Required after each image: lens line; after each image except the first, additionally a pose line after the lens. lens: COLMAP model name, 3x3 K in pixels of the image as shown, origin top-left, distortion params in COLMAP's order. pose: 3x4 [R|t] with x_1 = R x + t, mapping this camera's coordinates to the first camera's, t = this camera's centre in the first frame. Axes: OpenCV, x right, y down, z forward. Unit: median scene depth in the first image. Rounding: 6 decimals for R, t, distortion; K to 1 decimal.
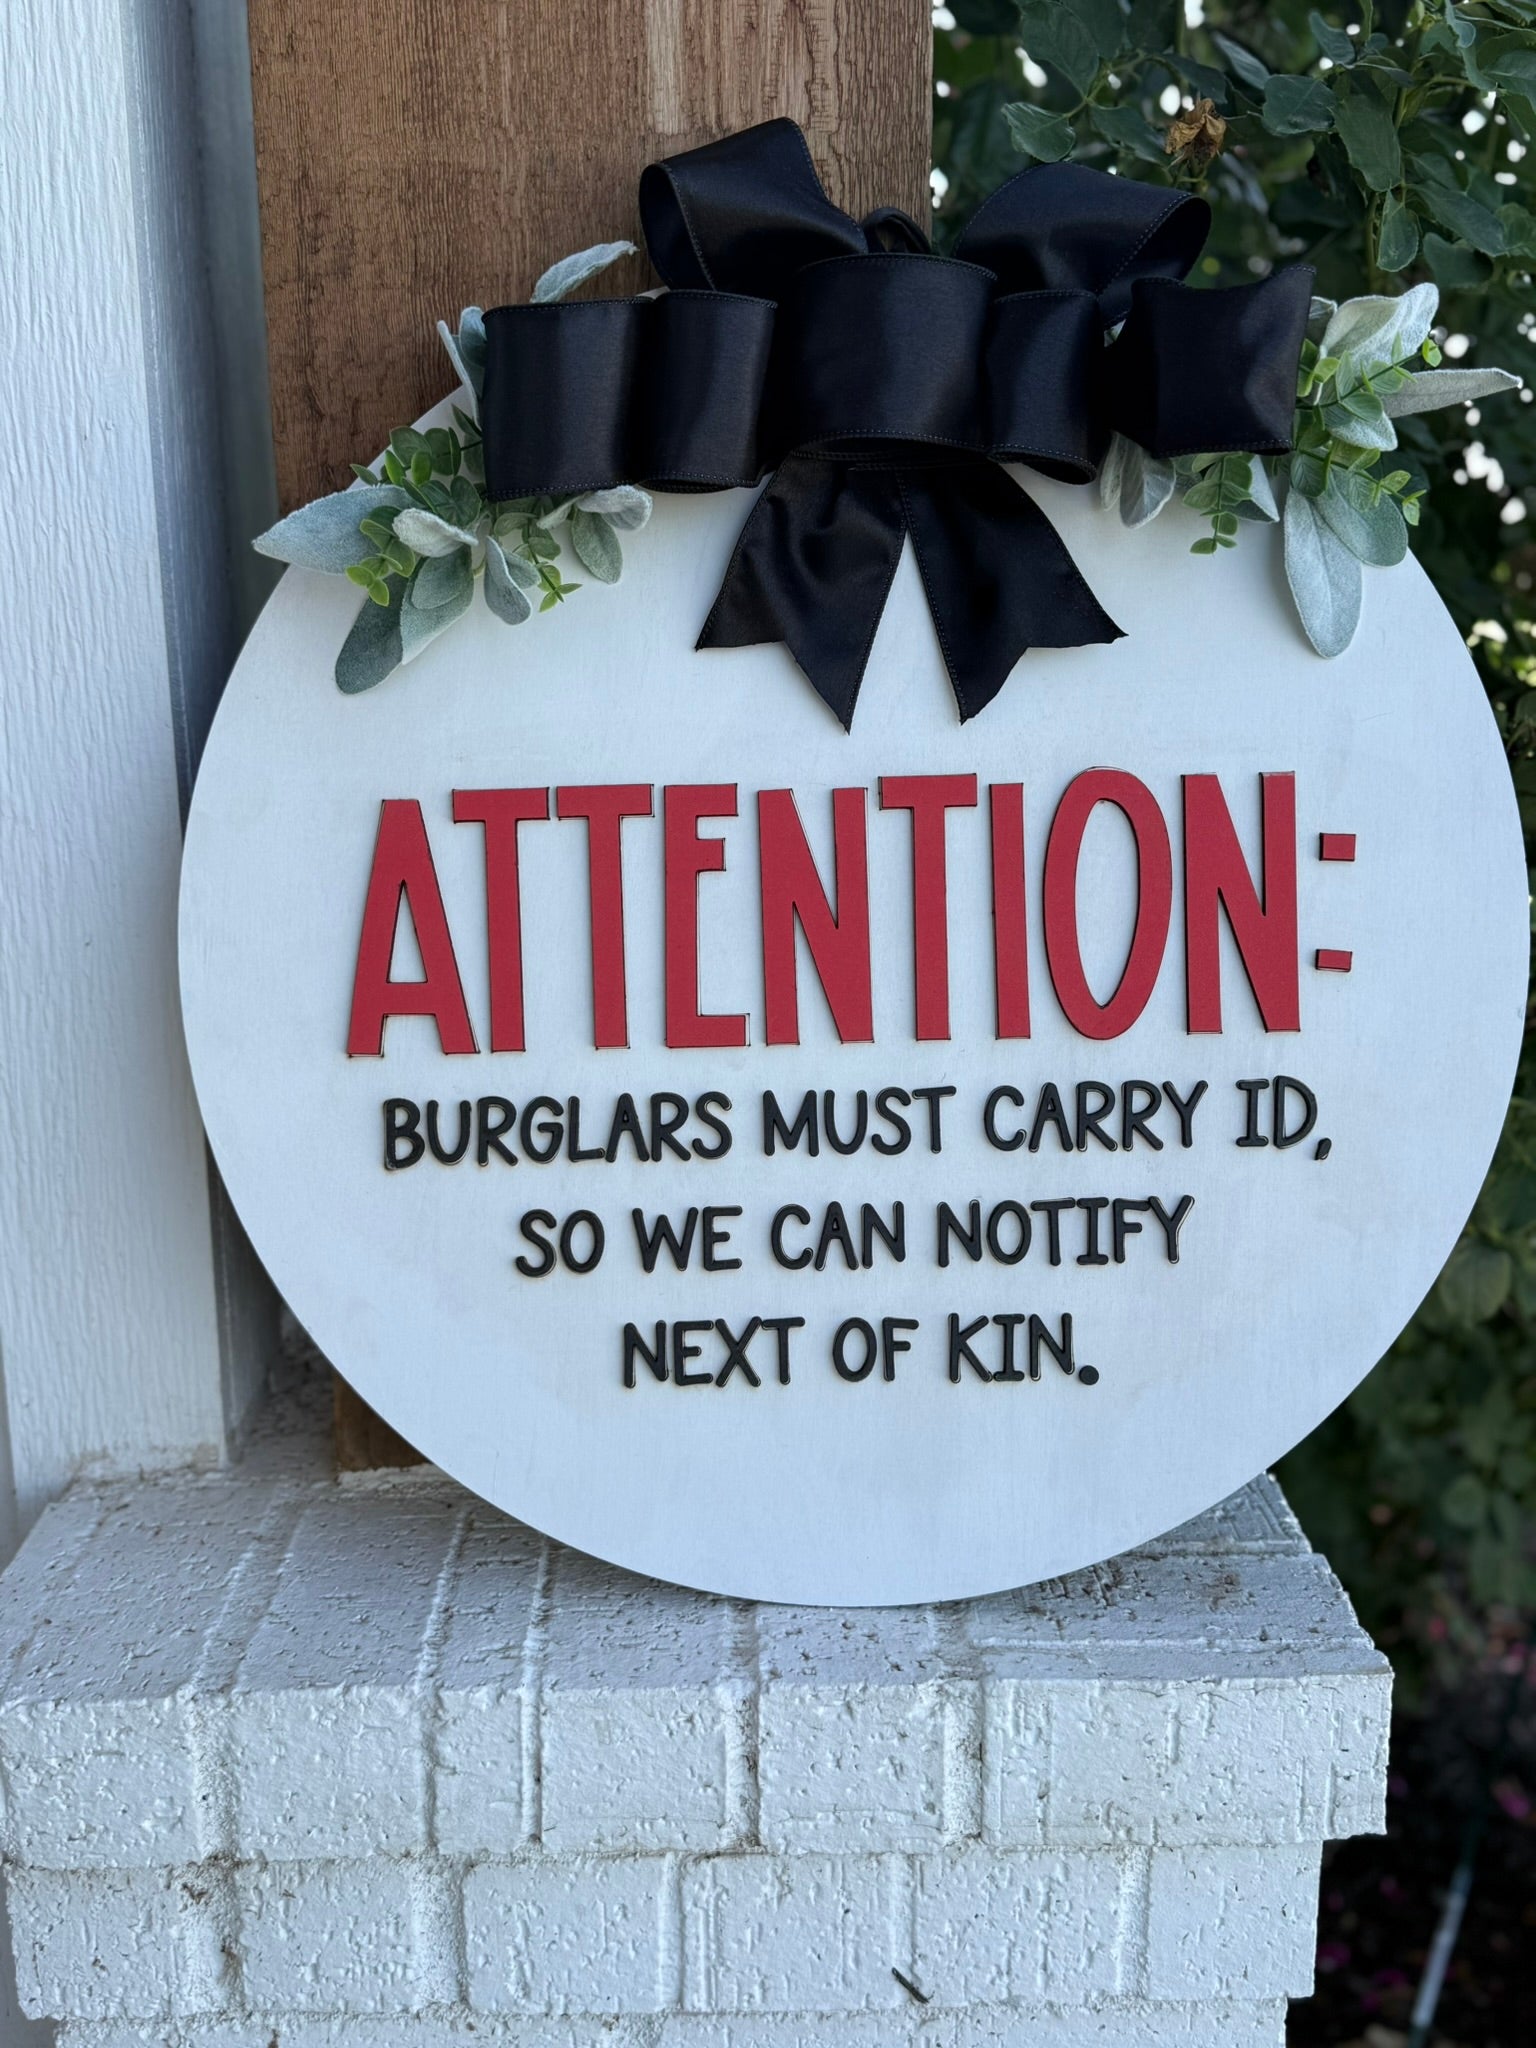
lens RADIAL K [[2085.4, 0, 757.4], [0, 2085.4, 1017.9], [0, 0, 1]] dist [0.018469, 0.000000]
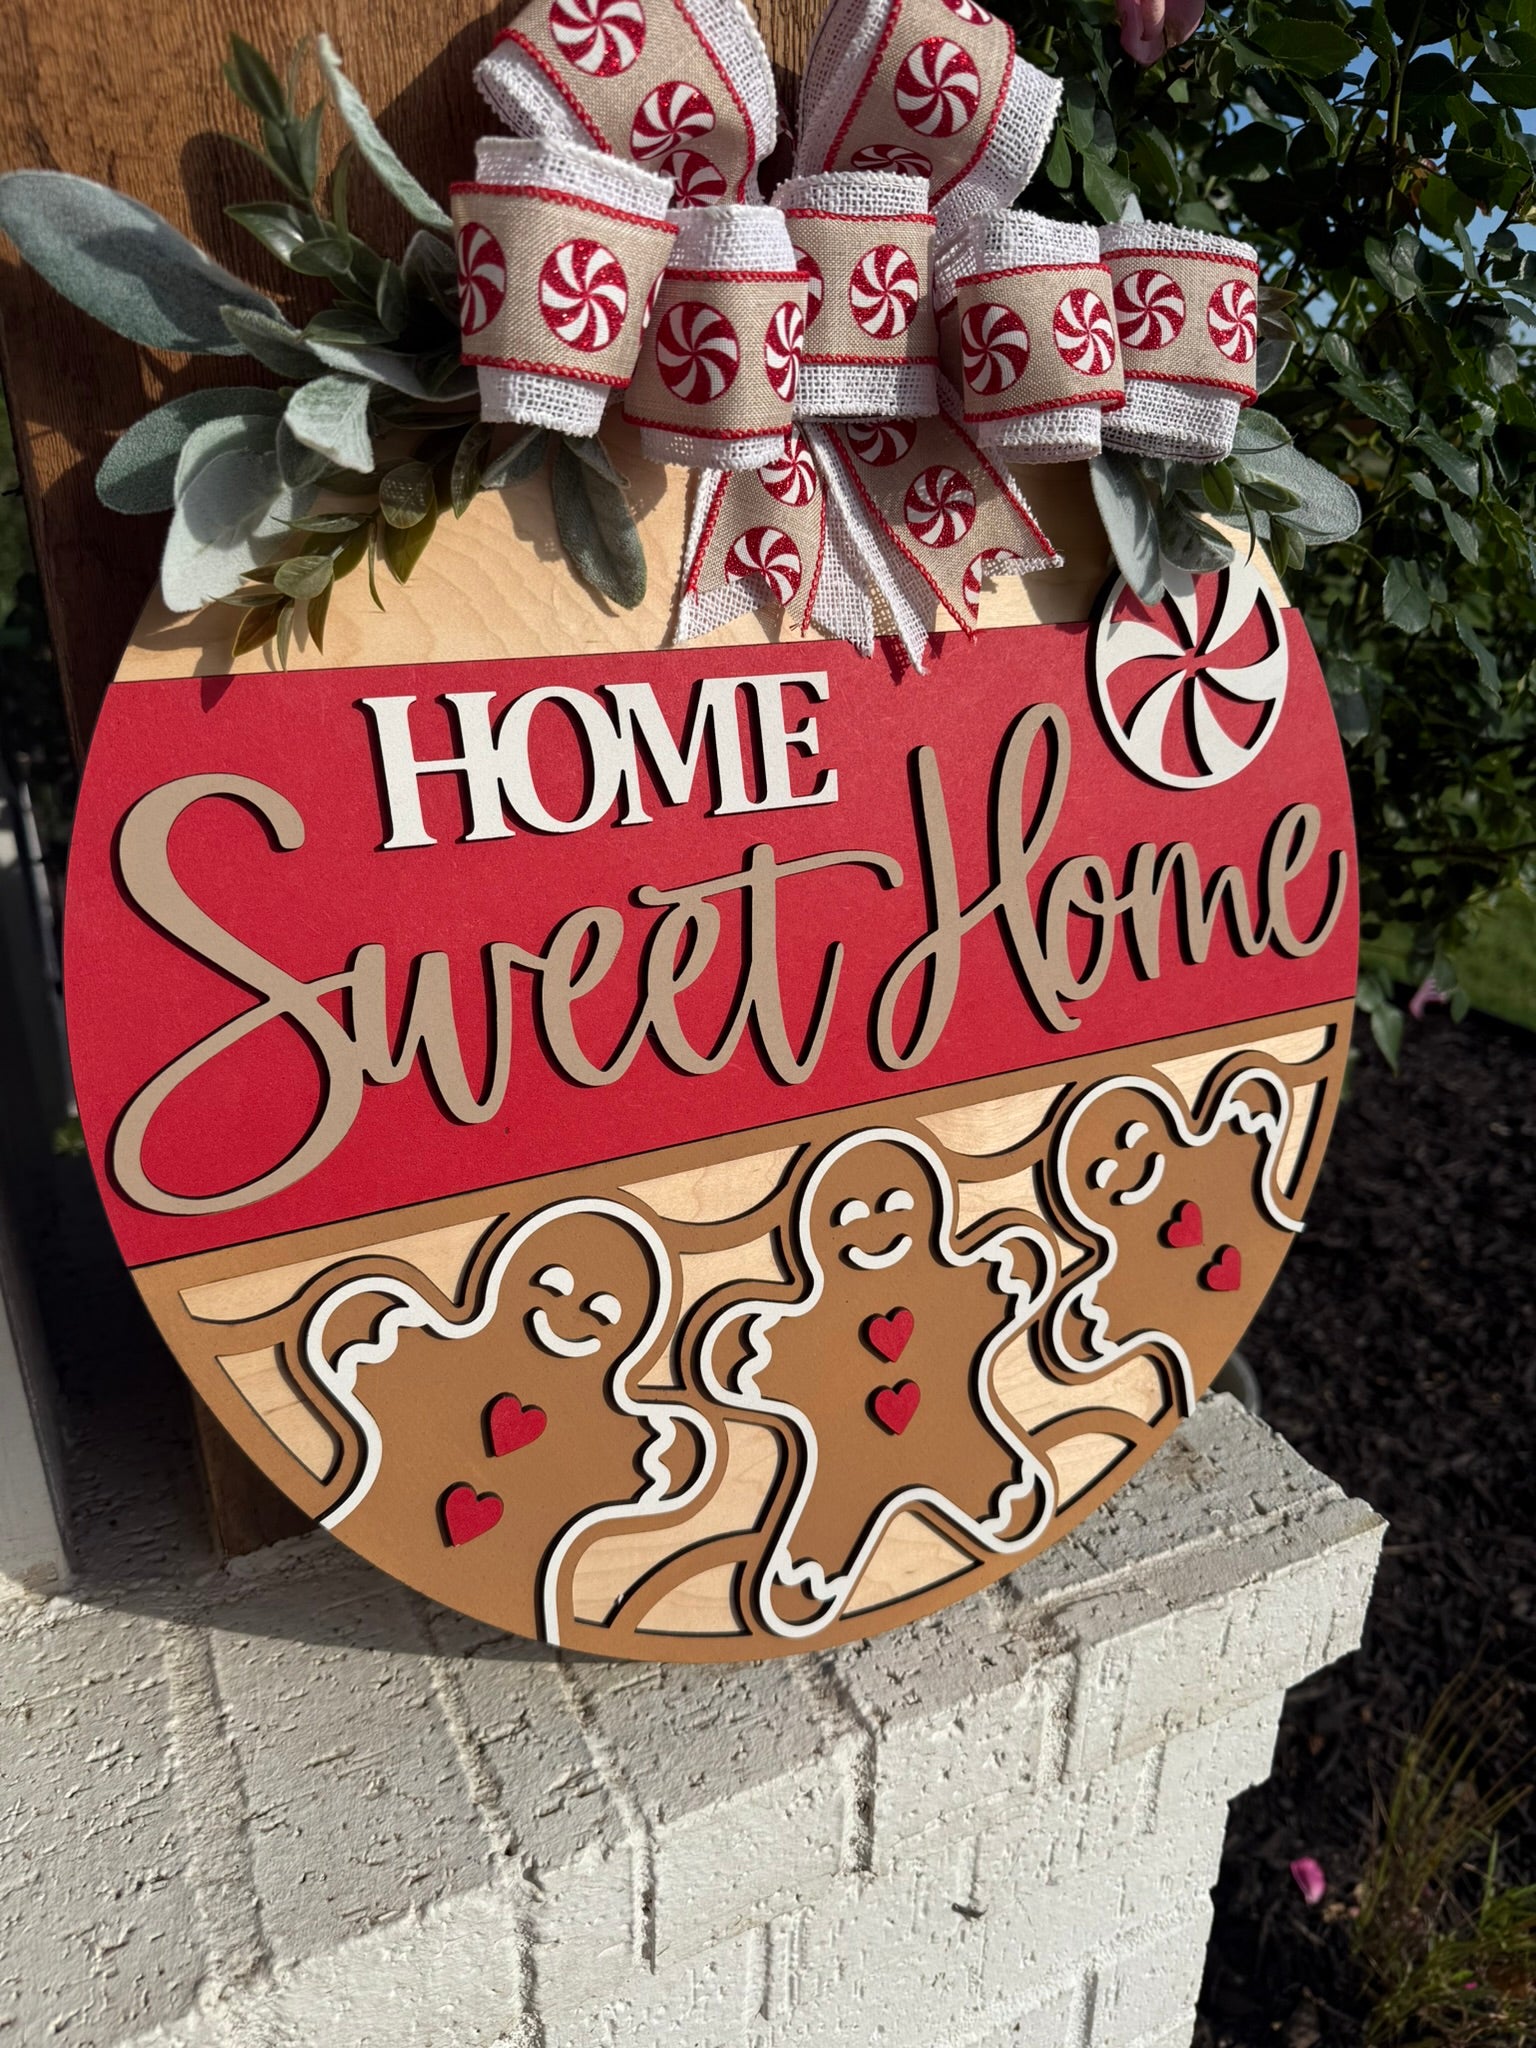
lens RADIAL K [[1496.7, 0, 784.4], [0, 1496.7, 1037.5], [0, 0, 1]] dist [-0.015771, -0.009657]
pose [[0.903886, -0.151576, 0.400019, -0.242188], [0.075831, 0.977084, 0.198890, -0.104855], [-0.420999, -0.149440, 0.894666, 0.475664]]
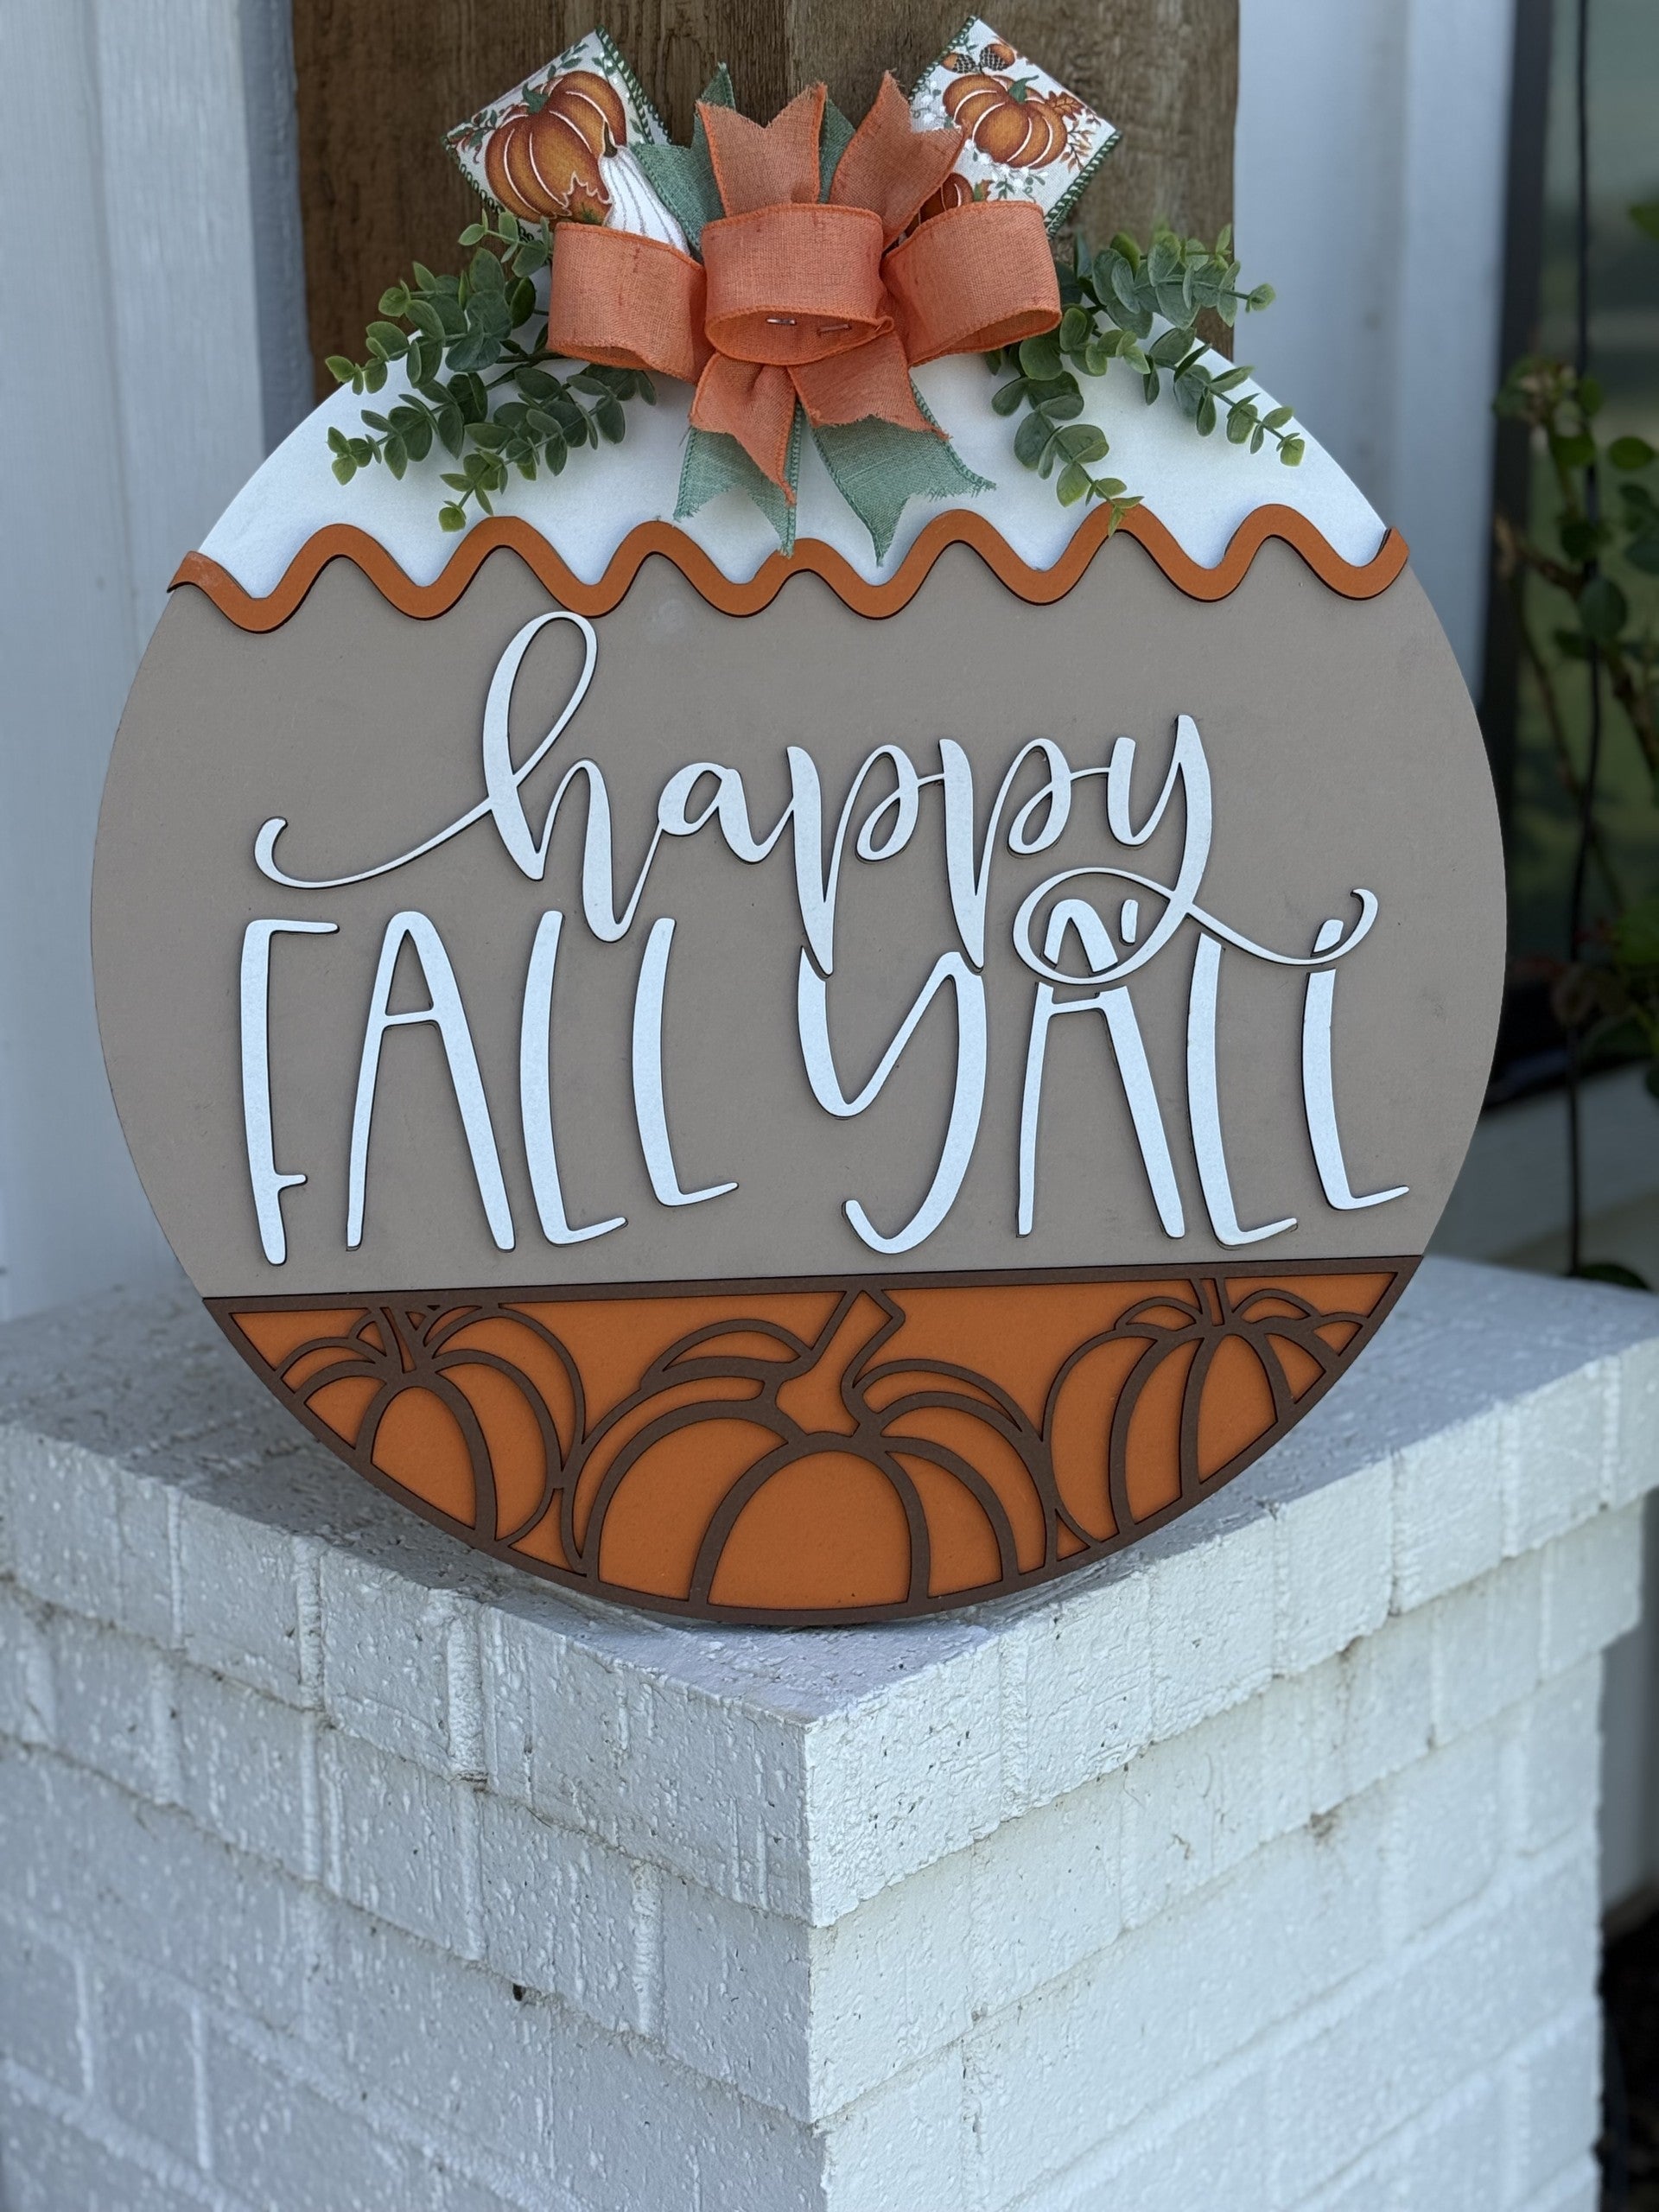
lens RADIAL K [[3388.5, 0, 801.4], [0, 3388.5, 1128.7], [0, 0, 1]] dist [0.102266, 0.000000]
pose [[0.717642, 0.173162, -0.674540, 1.161385], [-0.146743, 0.984447, 0.096599, -0.052292], [0.680776, 0.029661, 0.731891, -0.003788]]
